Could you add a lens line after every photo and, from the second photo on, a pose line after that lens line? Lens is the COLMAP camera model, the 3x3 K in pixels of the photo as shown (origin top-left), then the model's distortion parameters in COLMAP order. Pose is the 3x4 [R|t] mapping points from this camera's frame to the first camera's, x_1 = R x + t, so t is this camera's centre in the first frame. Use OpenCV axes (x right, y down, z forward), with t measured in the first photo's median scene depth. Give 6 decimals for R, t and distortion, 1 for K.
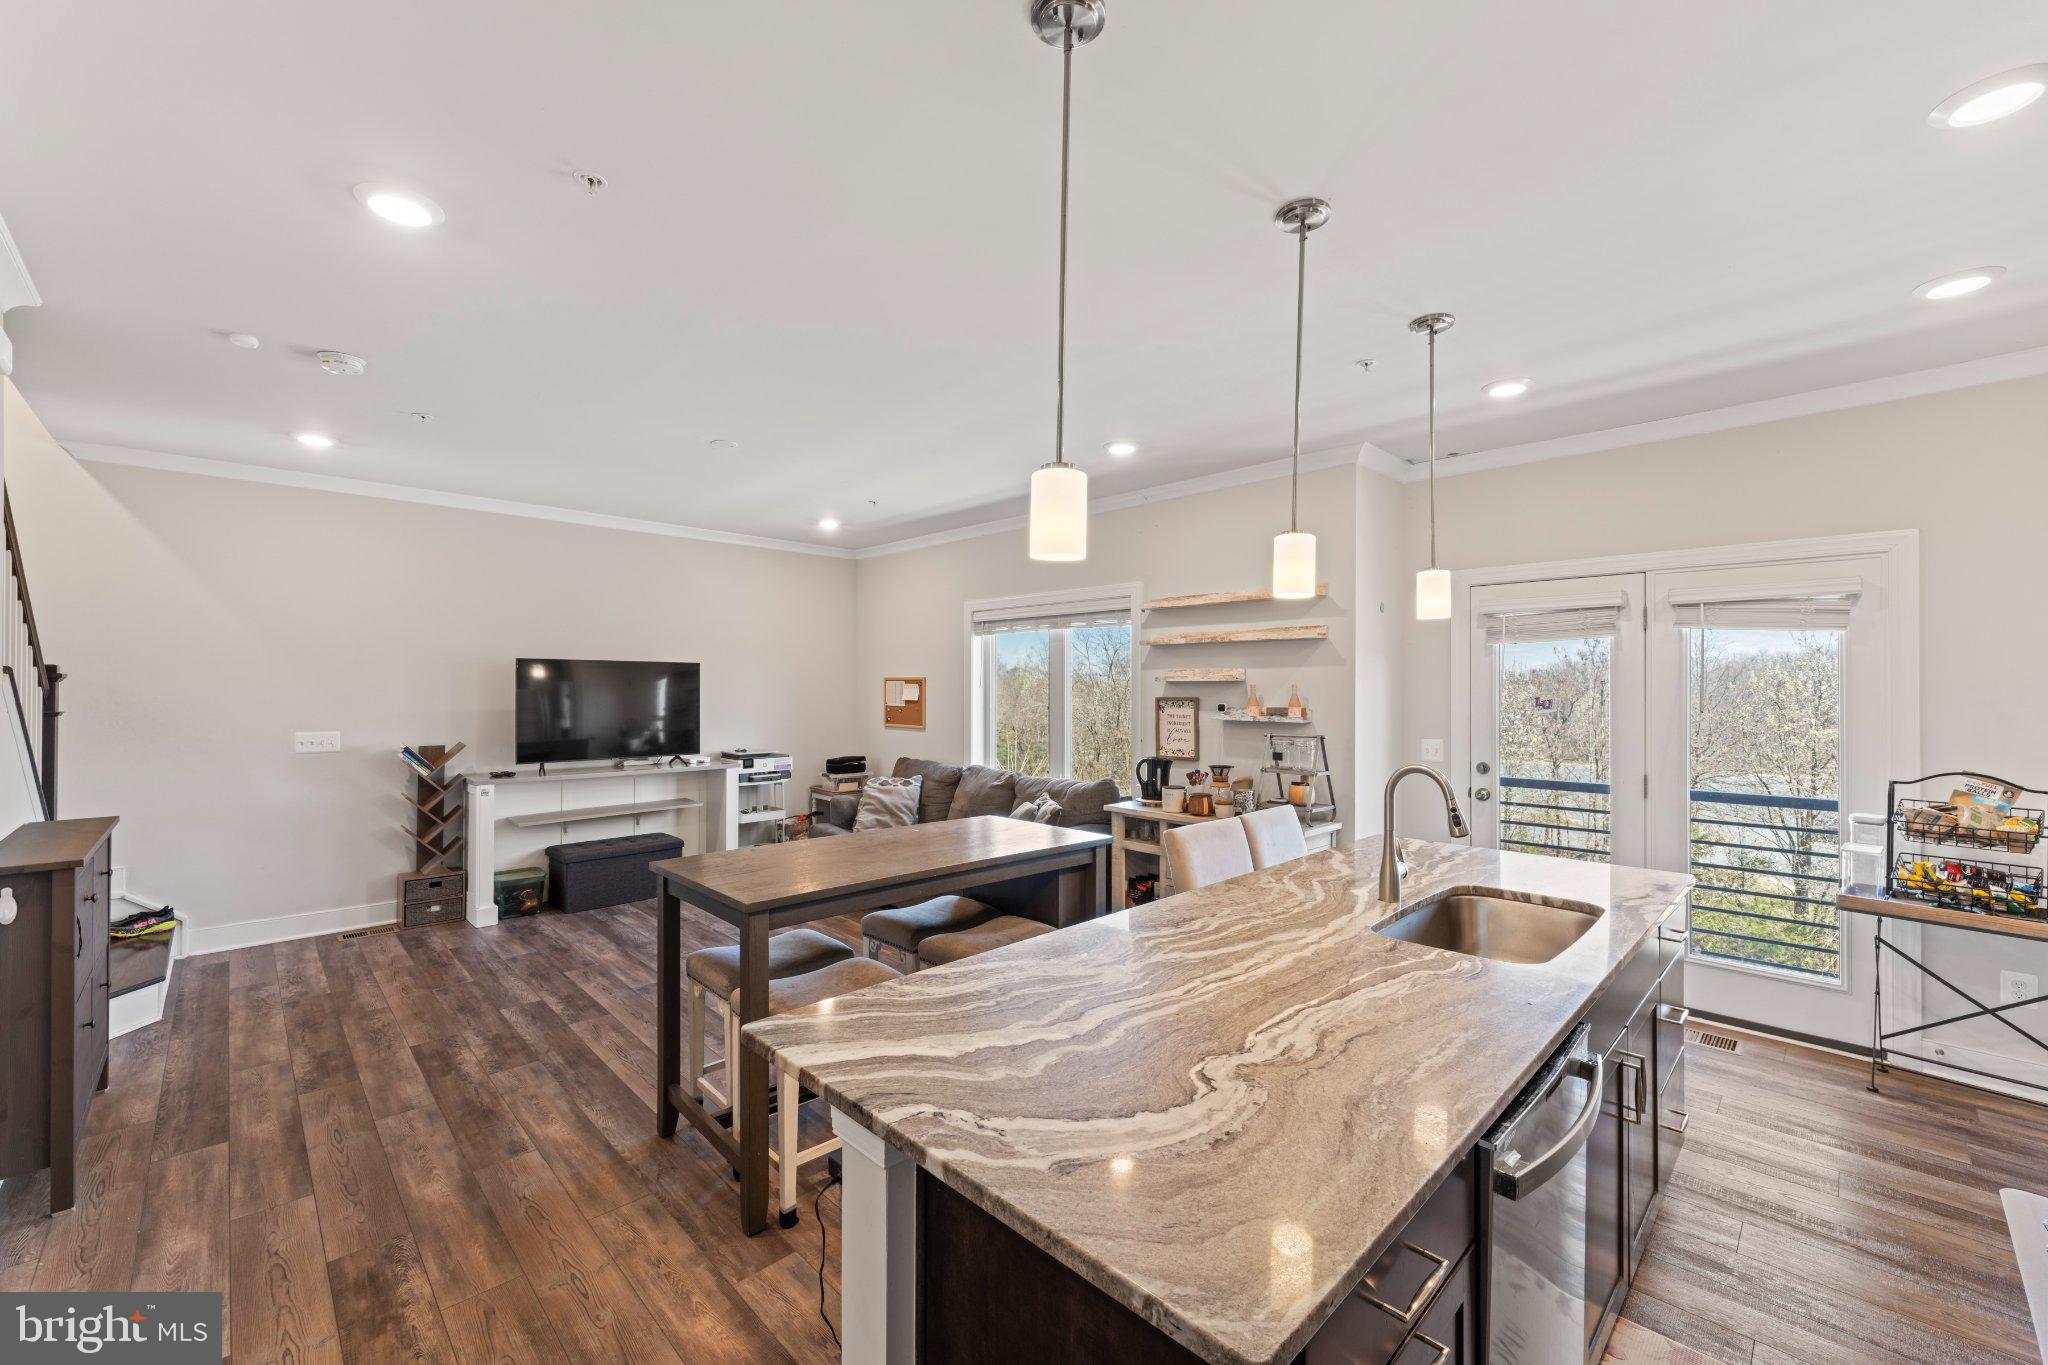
lens RADIAL K [[816.2, 0, 1021.1], [0, 816.2, 687.1], [0, 0, 1]] dist [0.000982, -0.001060]
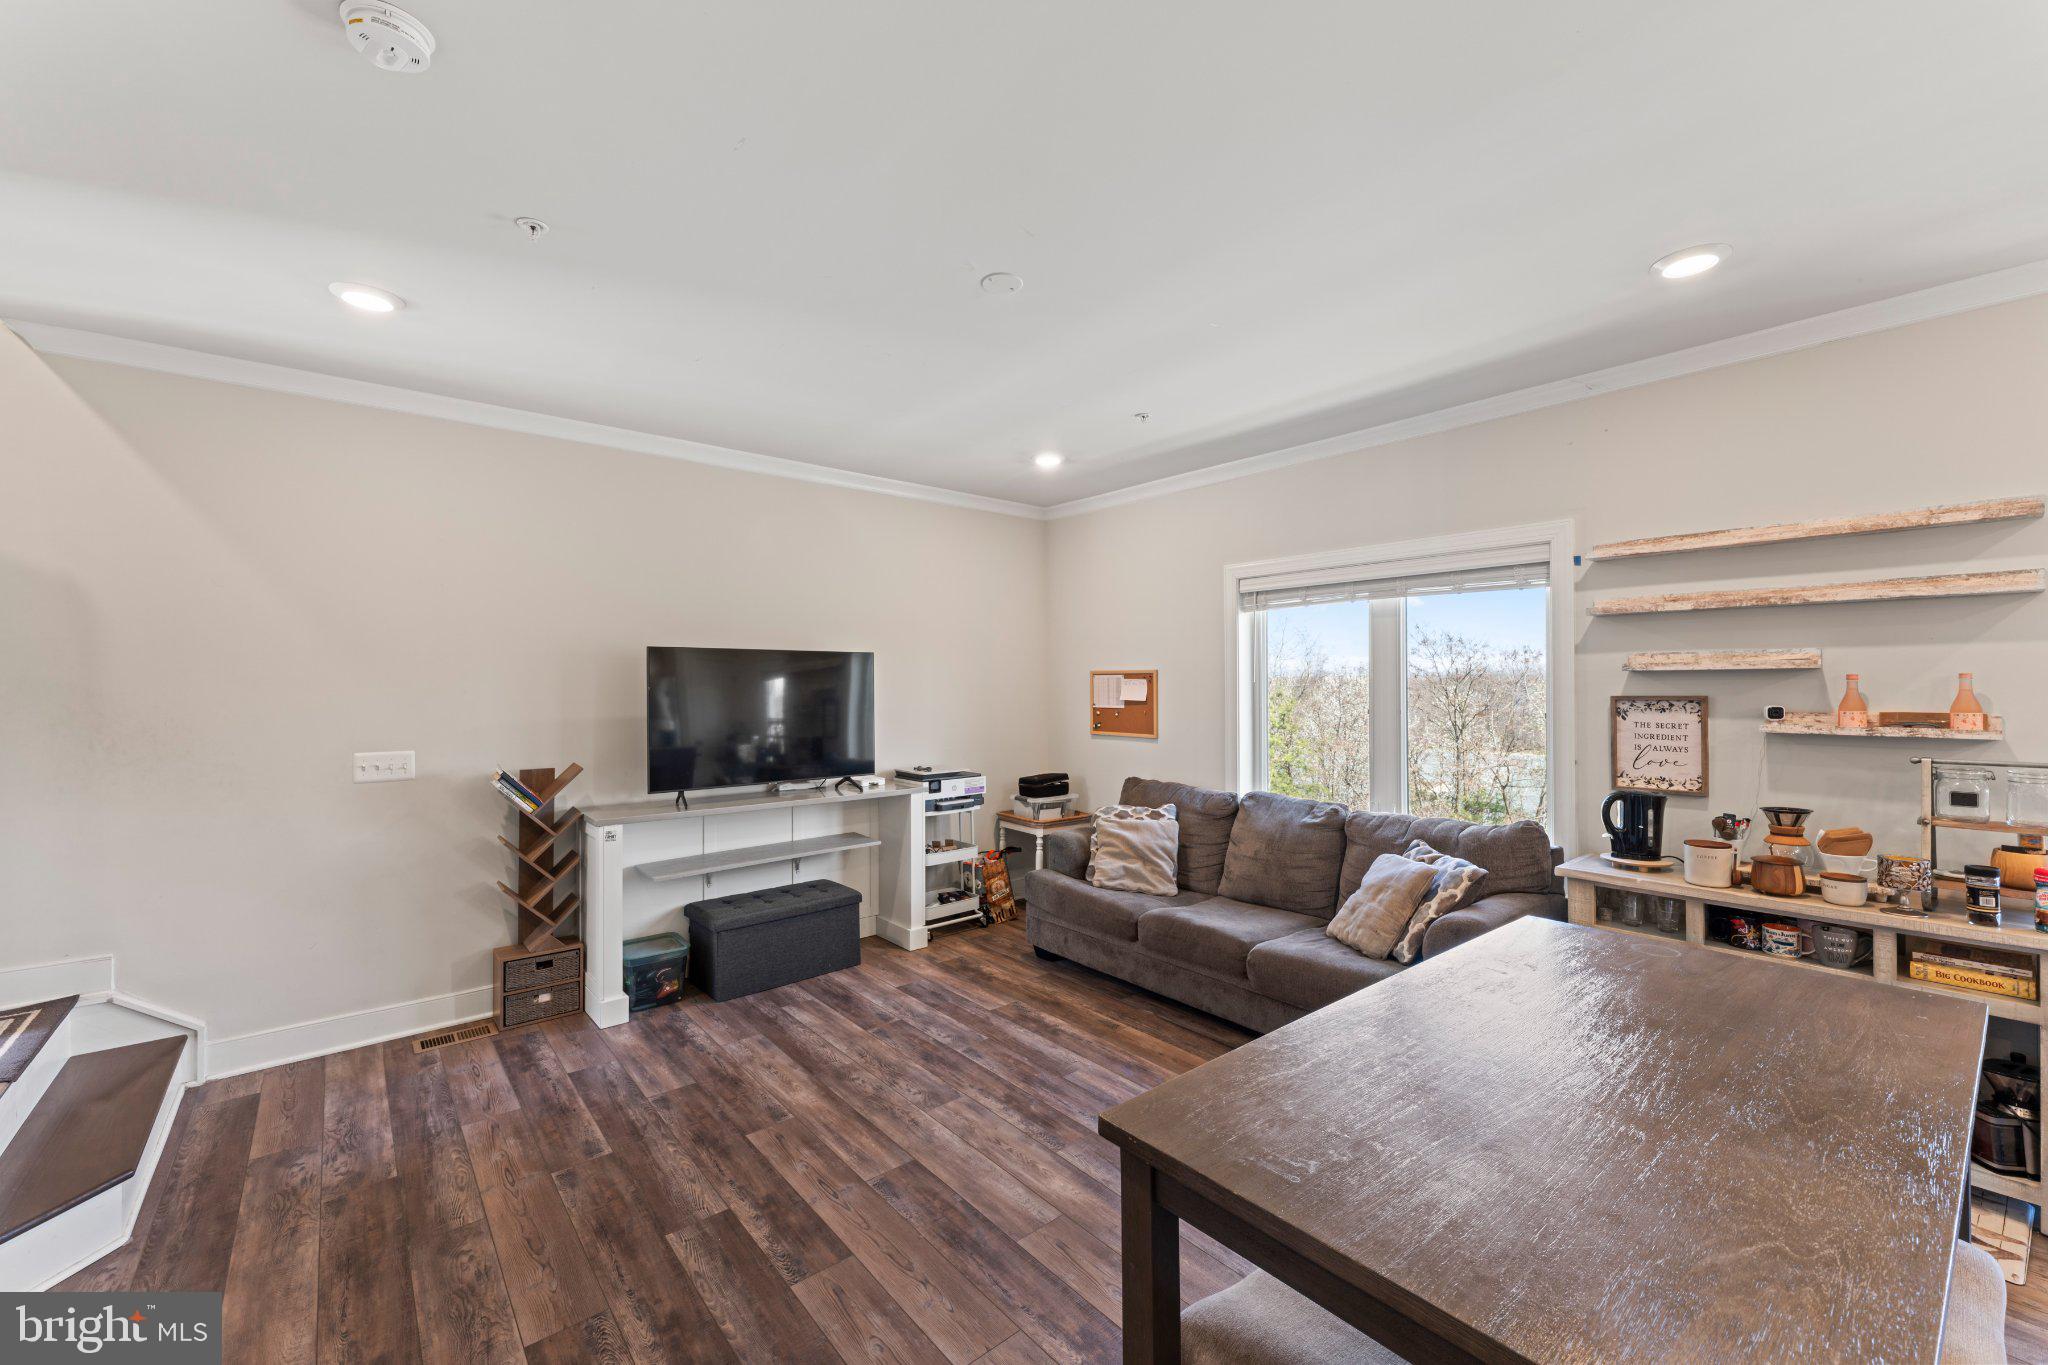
lens RADIAL K [[816.2, 0, 1018.3], [0, 816.2, 686.7], [0, 0, 1]] dist [0.000982, -0.001060]
pose [[0.997290, -0.006424, -0.073289, -0.287554], [0.006681, 0.999972, 0.003264, 0.000078], [0.073266, -0.003745, 0.997305, 0.367480]]
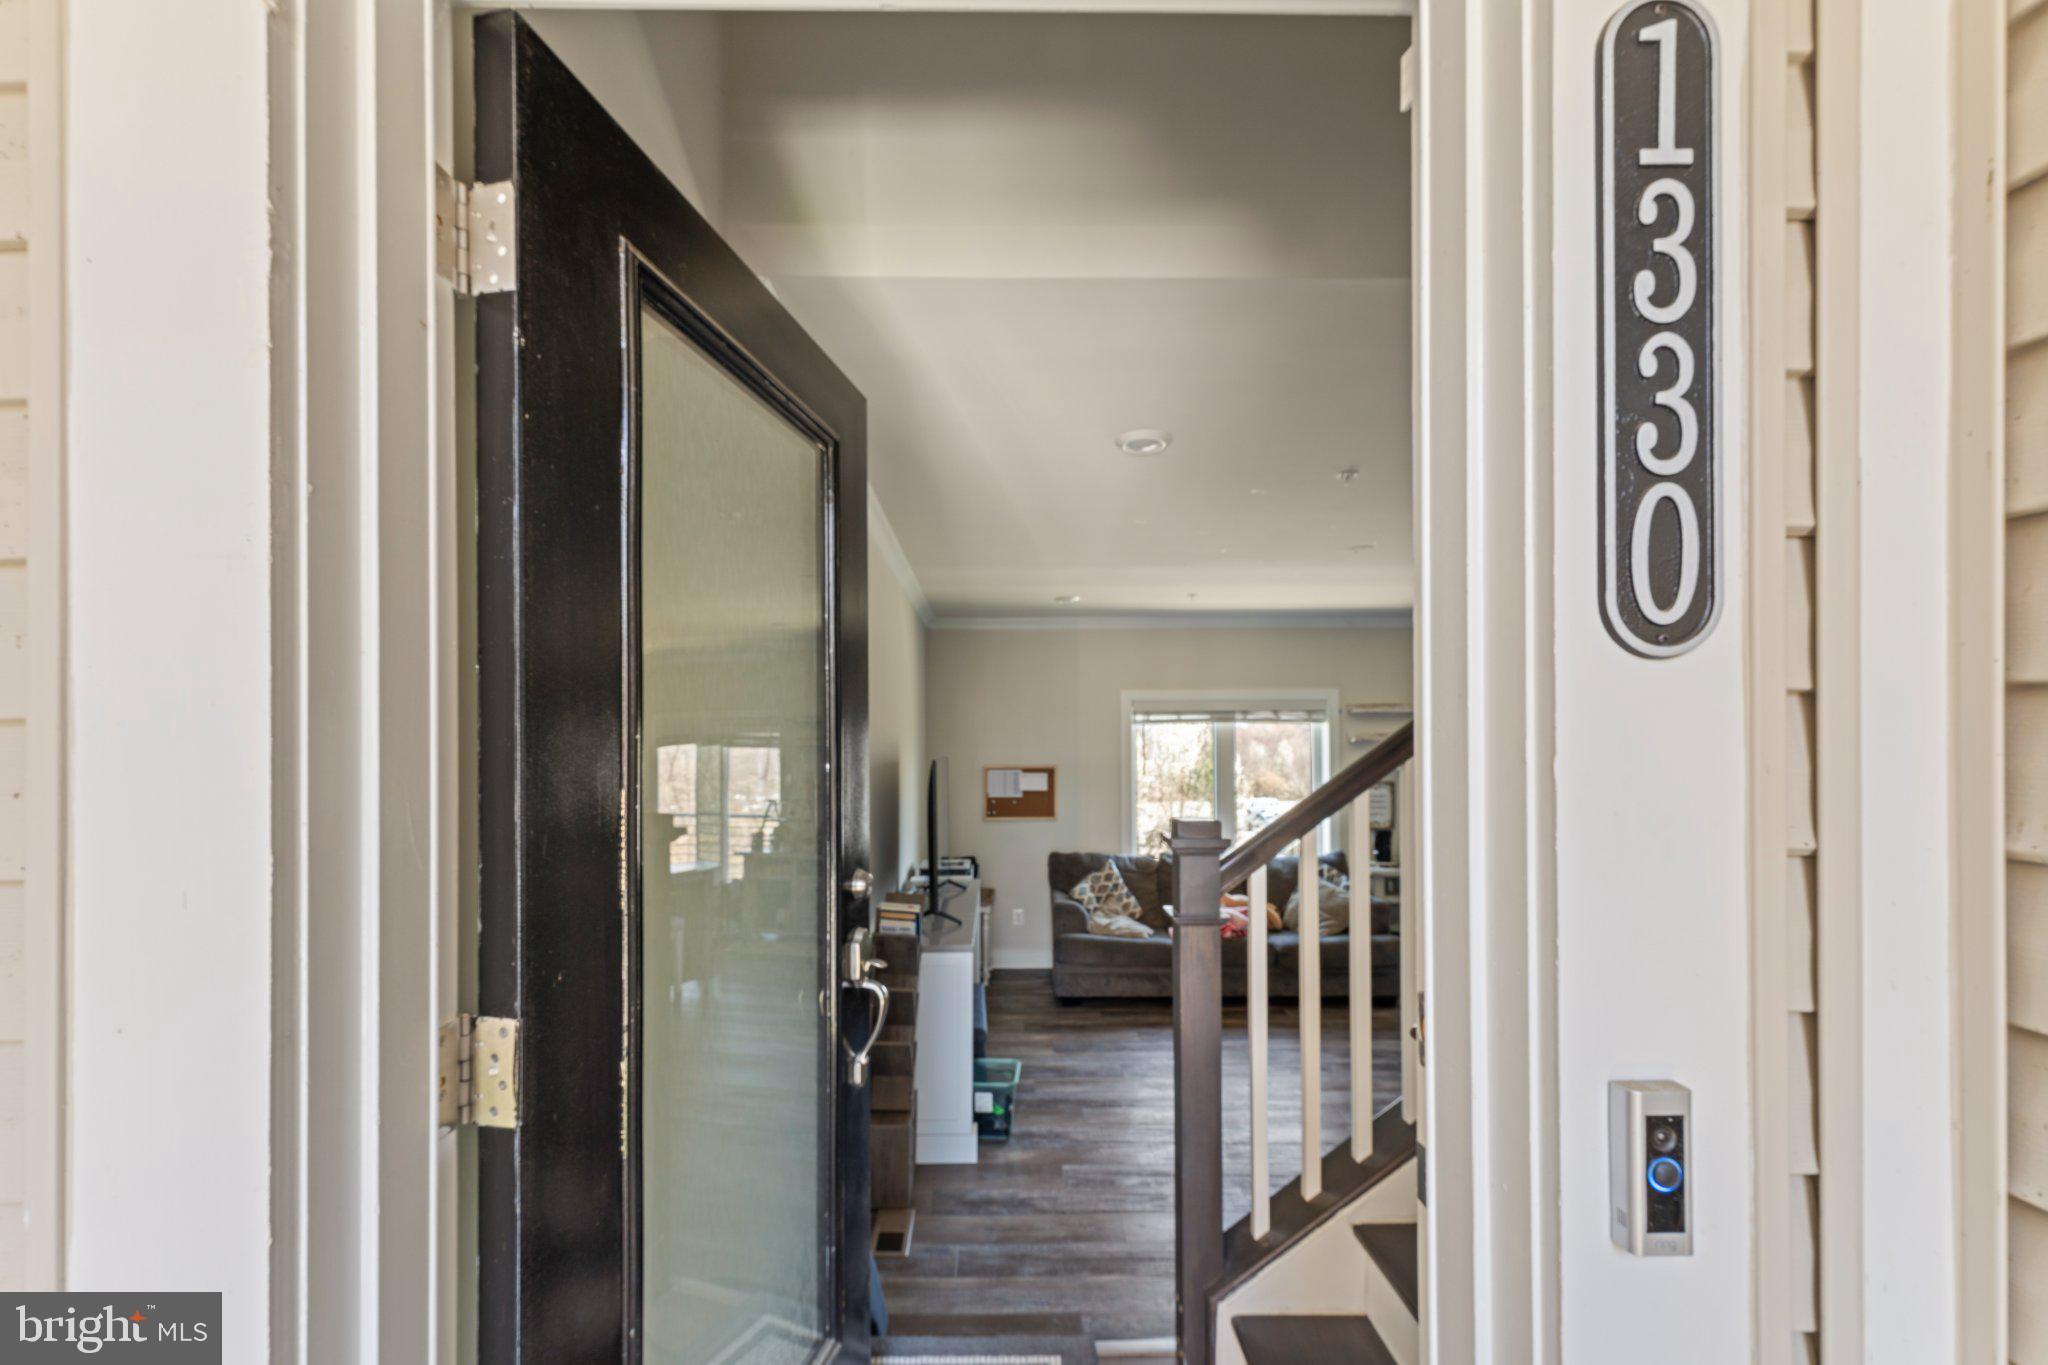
lens RADIAL K [[816.2, 0, 1030.9], [0, 816.2, 735.3], [0, 0, 1]] dist [0.000982, -0.001060]
pose [[0.700517, -0.006121, 0.713609, -1.267168], [0.005612, 0.999980, 0.003068, -0.079057], [-0.713613, 0.001855, 0.700537, 0.538594]]
